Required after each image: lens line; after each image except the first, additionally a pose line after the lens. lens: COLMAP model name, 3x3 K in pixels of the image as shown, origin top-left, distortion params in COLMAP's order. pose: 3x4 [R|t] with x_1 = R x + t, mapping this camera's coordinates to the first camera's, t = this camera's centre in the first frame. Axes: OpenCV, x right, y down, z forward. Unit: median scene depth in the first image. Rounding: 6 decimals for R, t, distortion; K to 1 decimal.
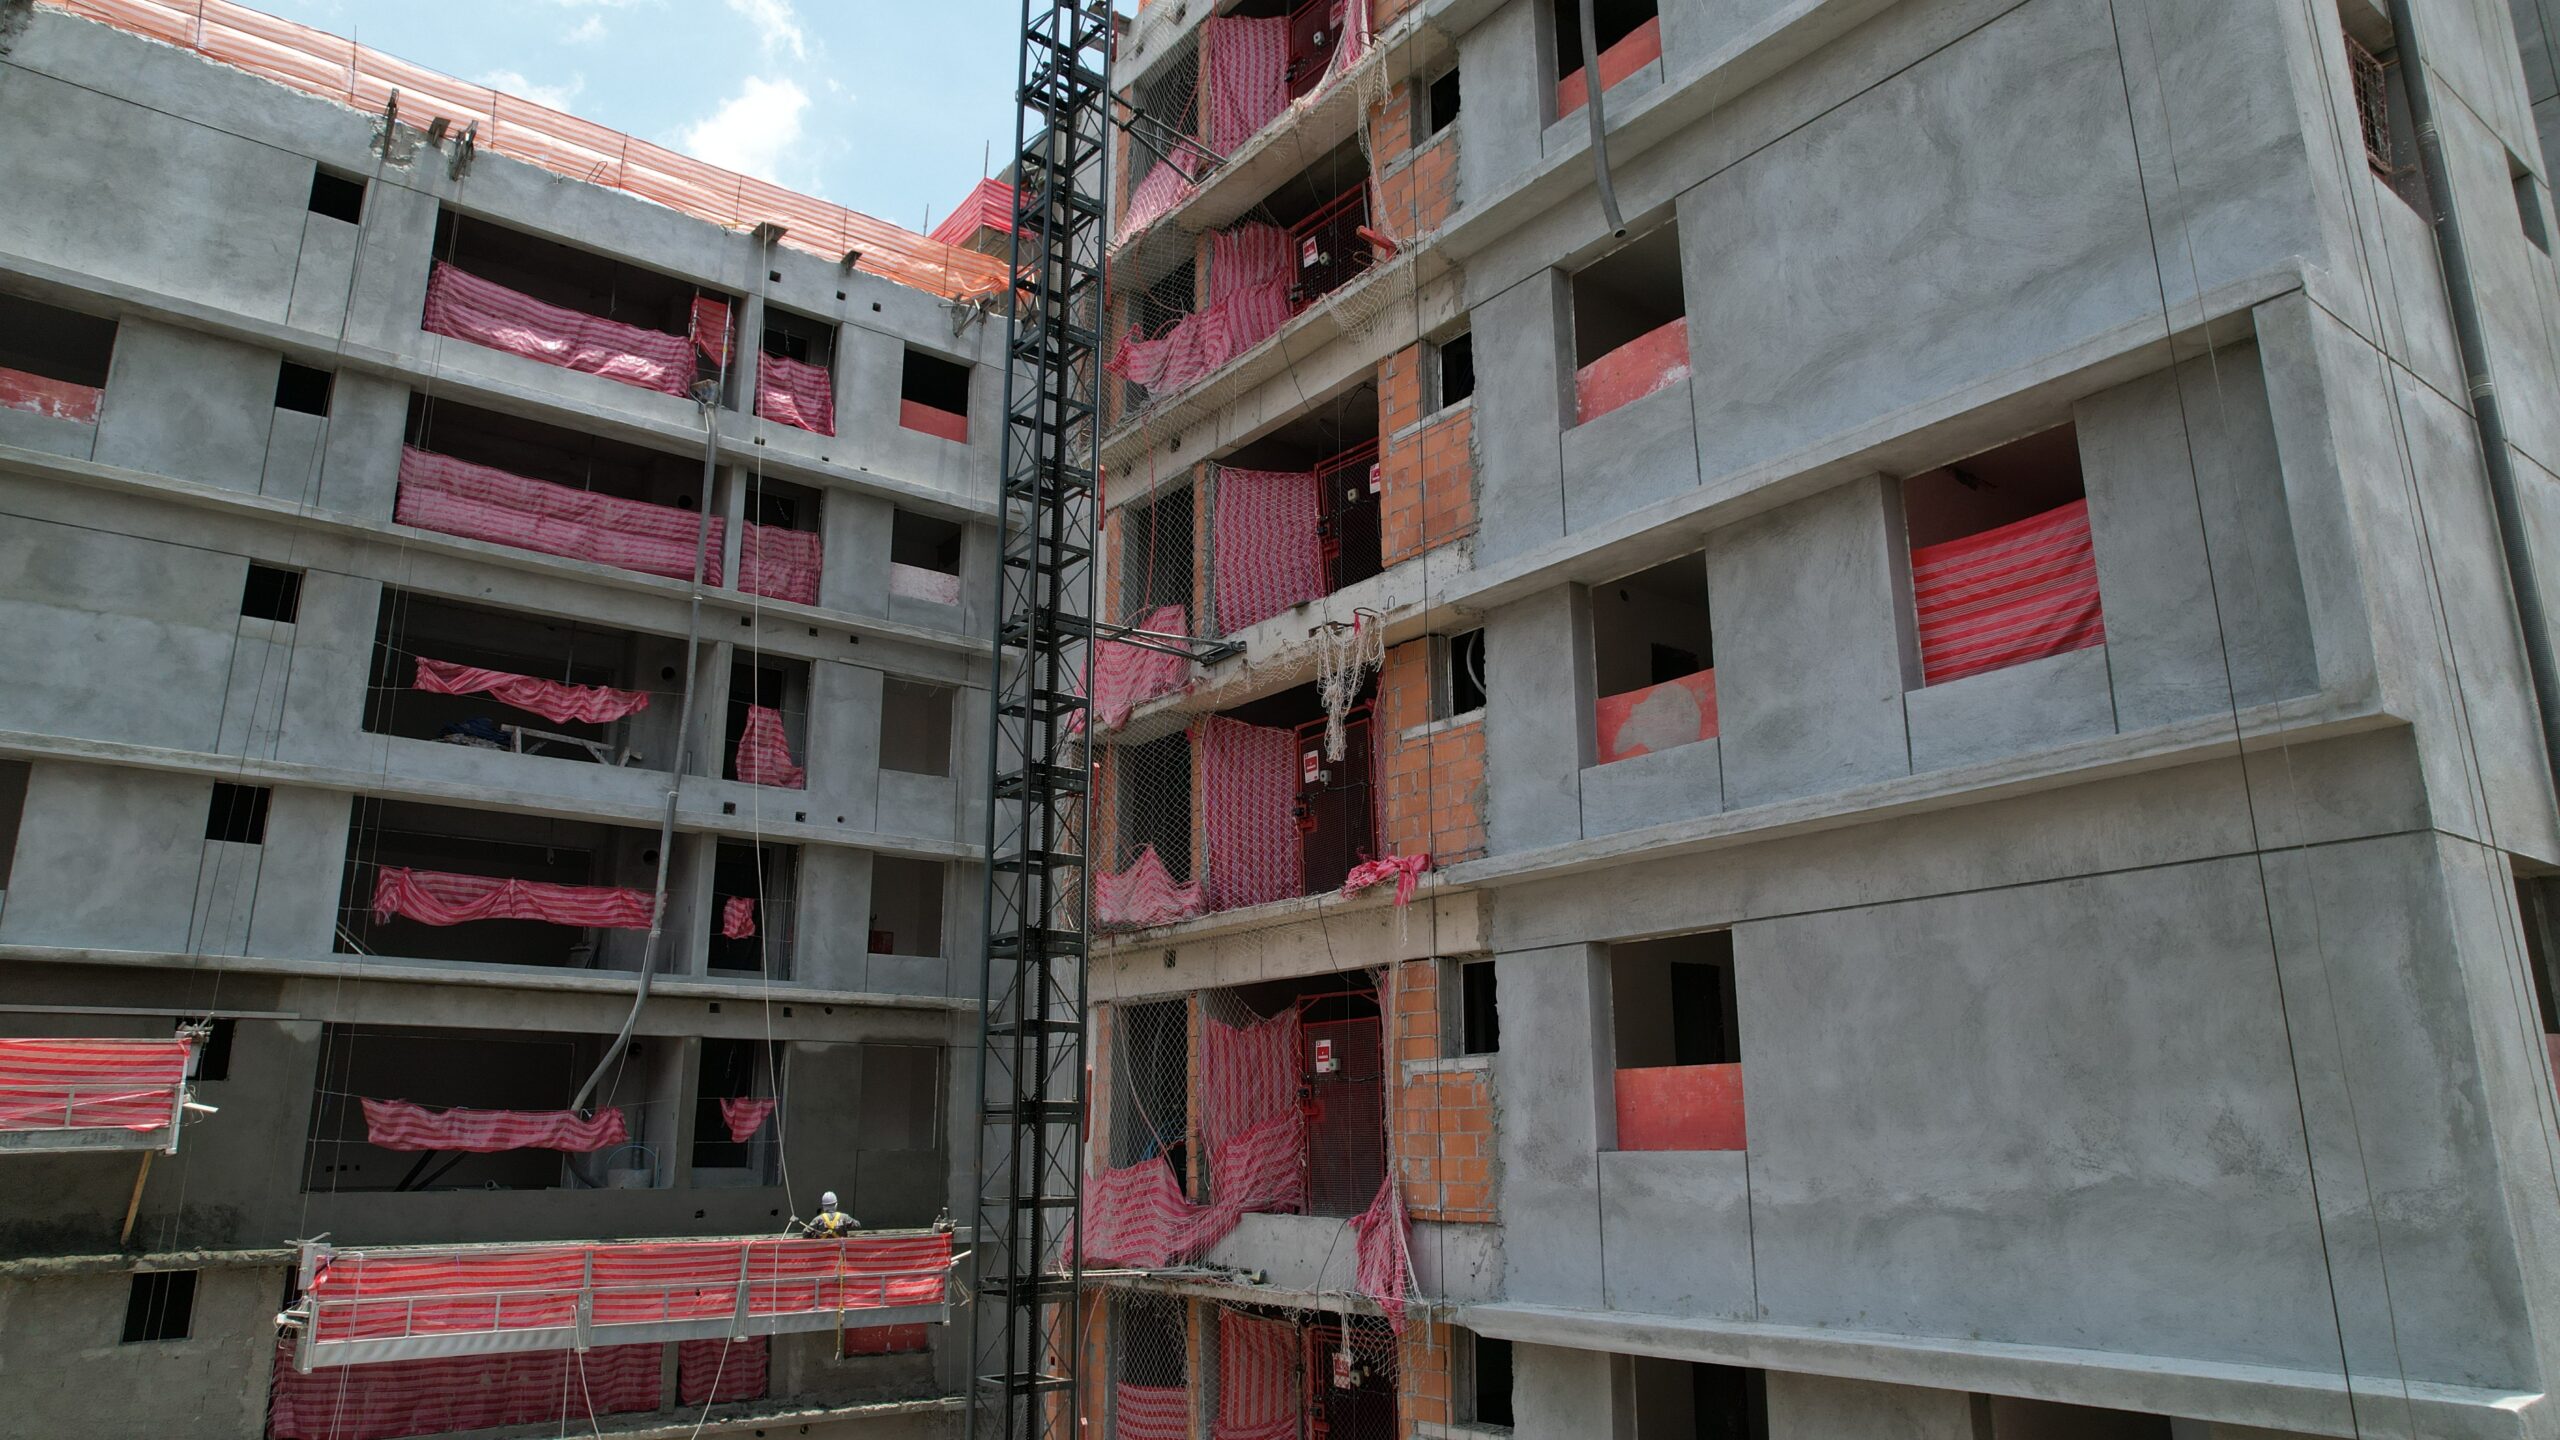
lens RADIAL K [[1632.6, 0, 1281.0], [0, 1632.6, 719.3], [0, 0, 1]] dist [-0.021156, -0.000861]
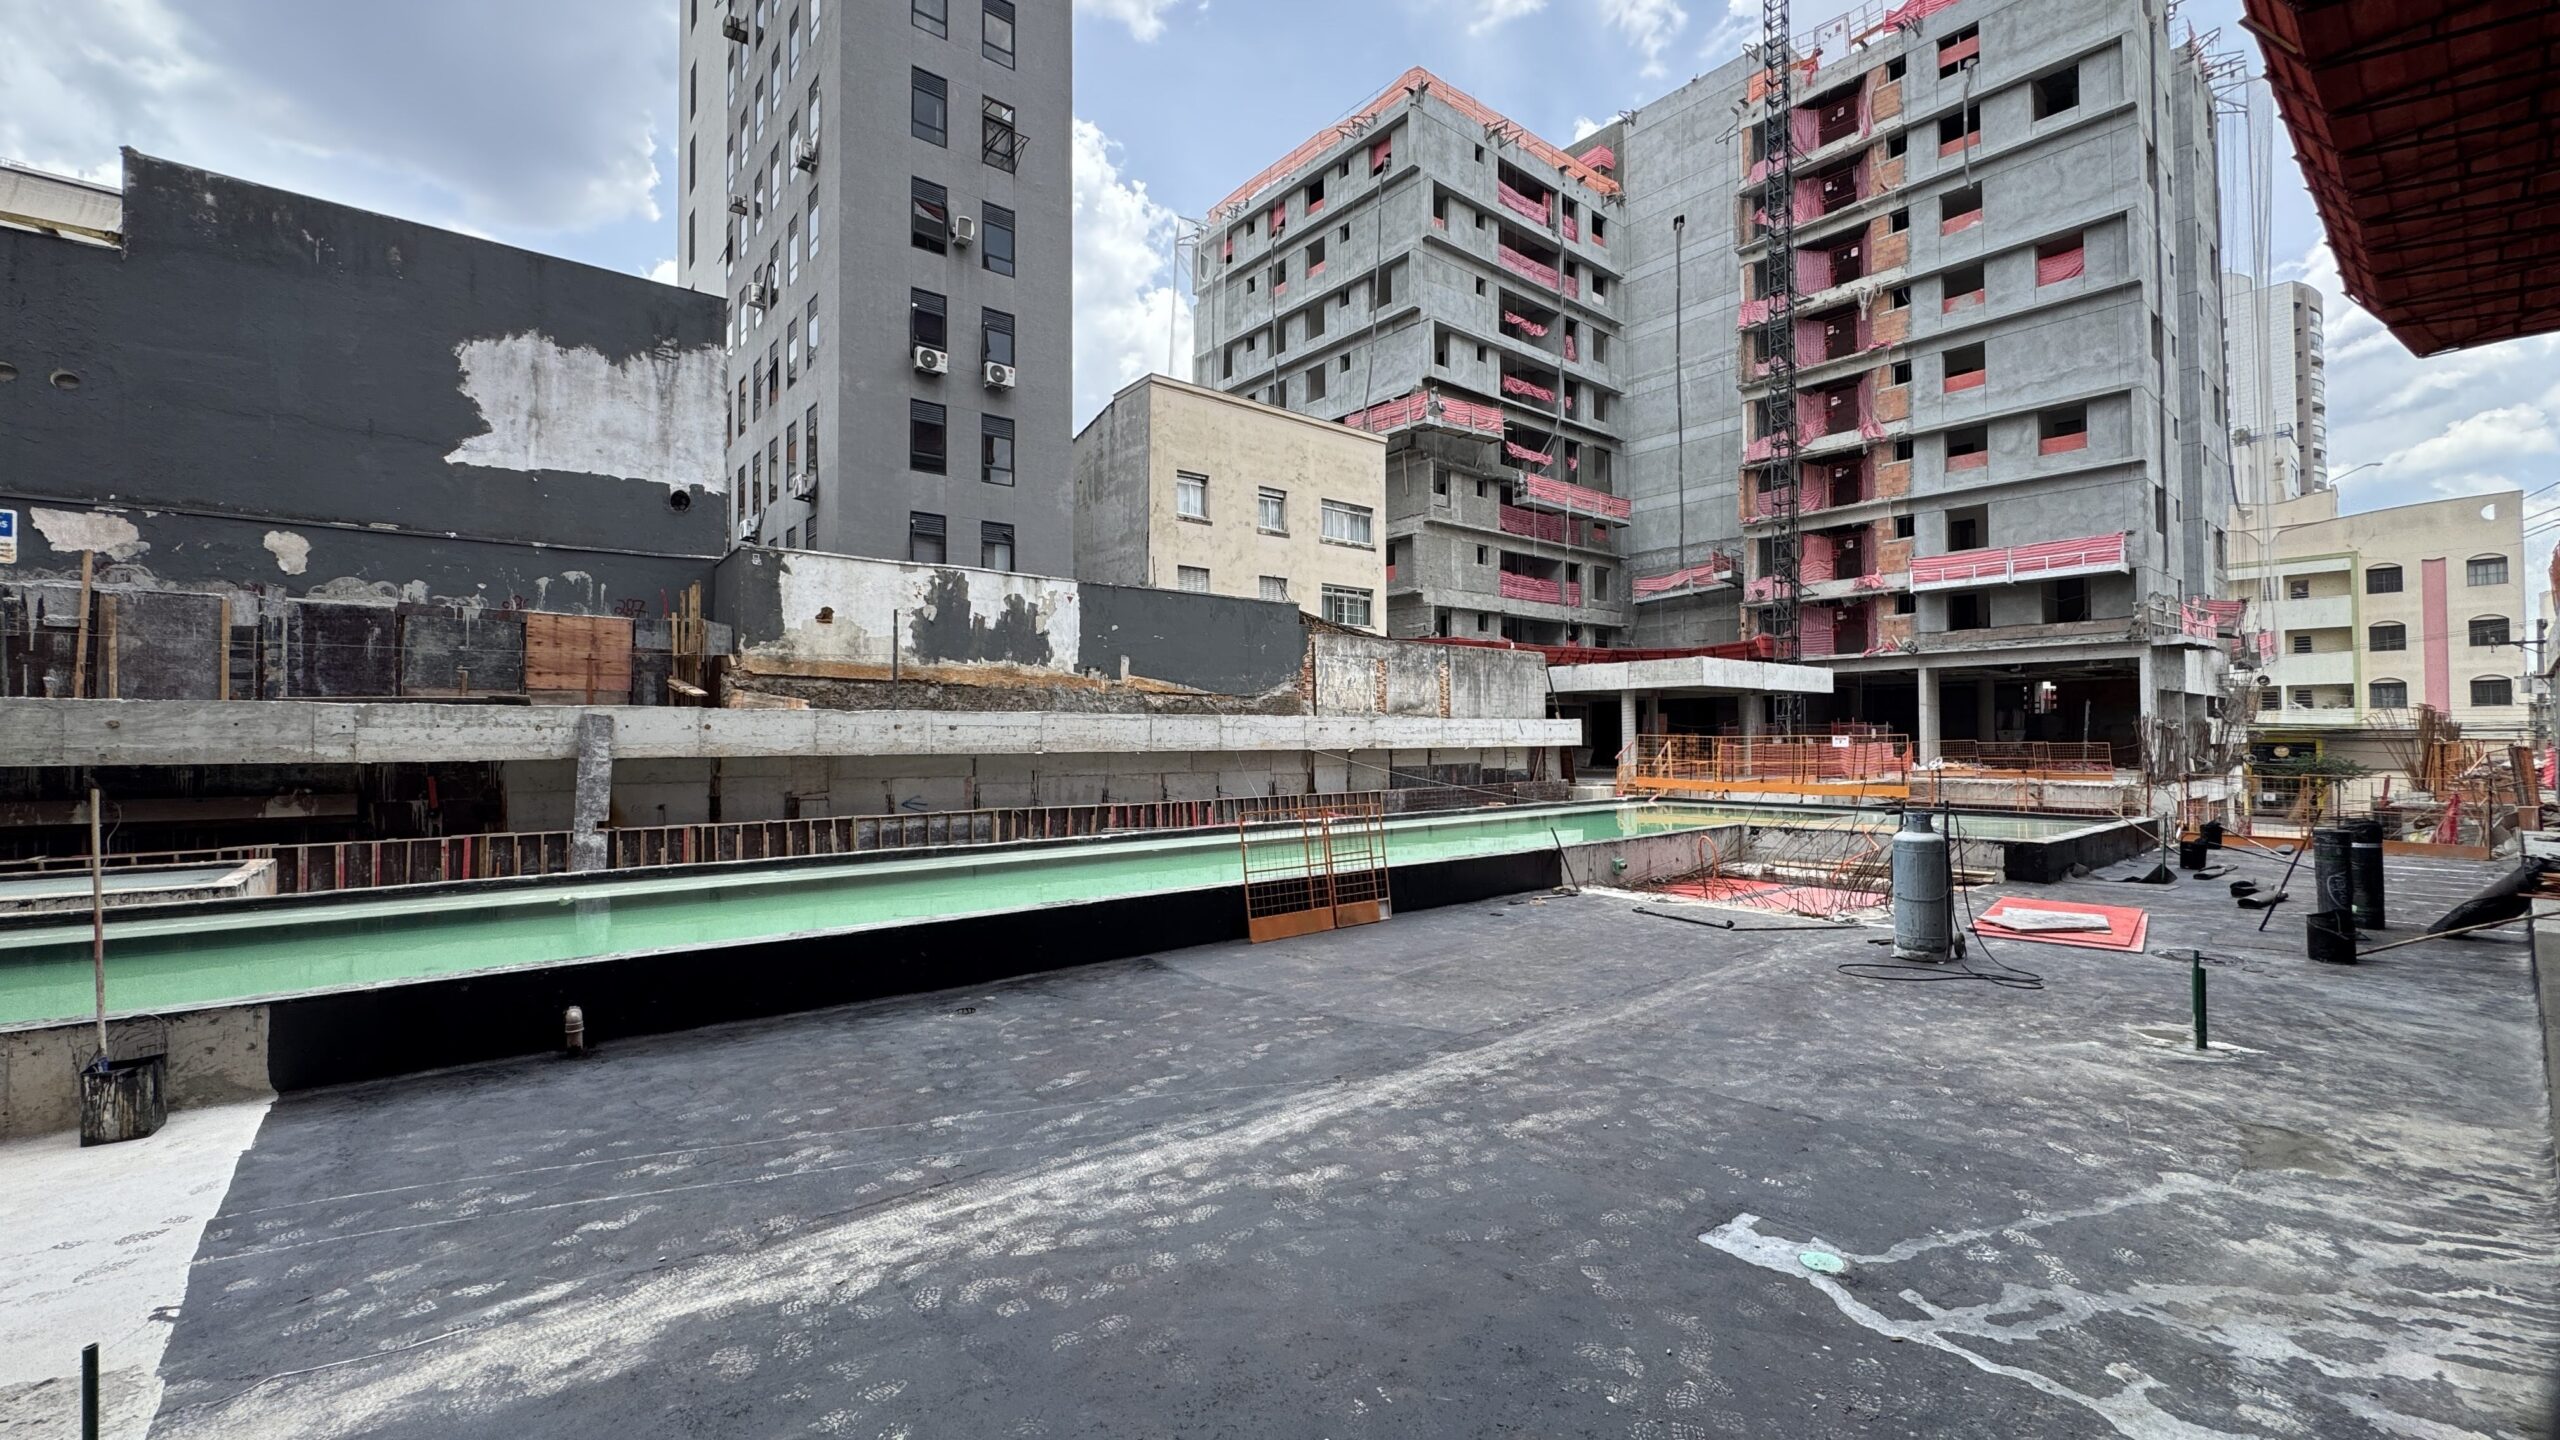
lens RADIAL K [[1013.8, 0, 1279.1], [0, 1013.8, 716.7], [0, 0, 1]] dist [0.000281, 0.000019]
pose [[0.998968, 0.000572, 0.045417, -1.143643], [-0.011119, 0.972577, 0.232314, 0.309259], [-0.044039, -0.232579, 0.971580, -1.240909]]
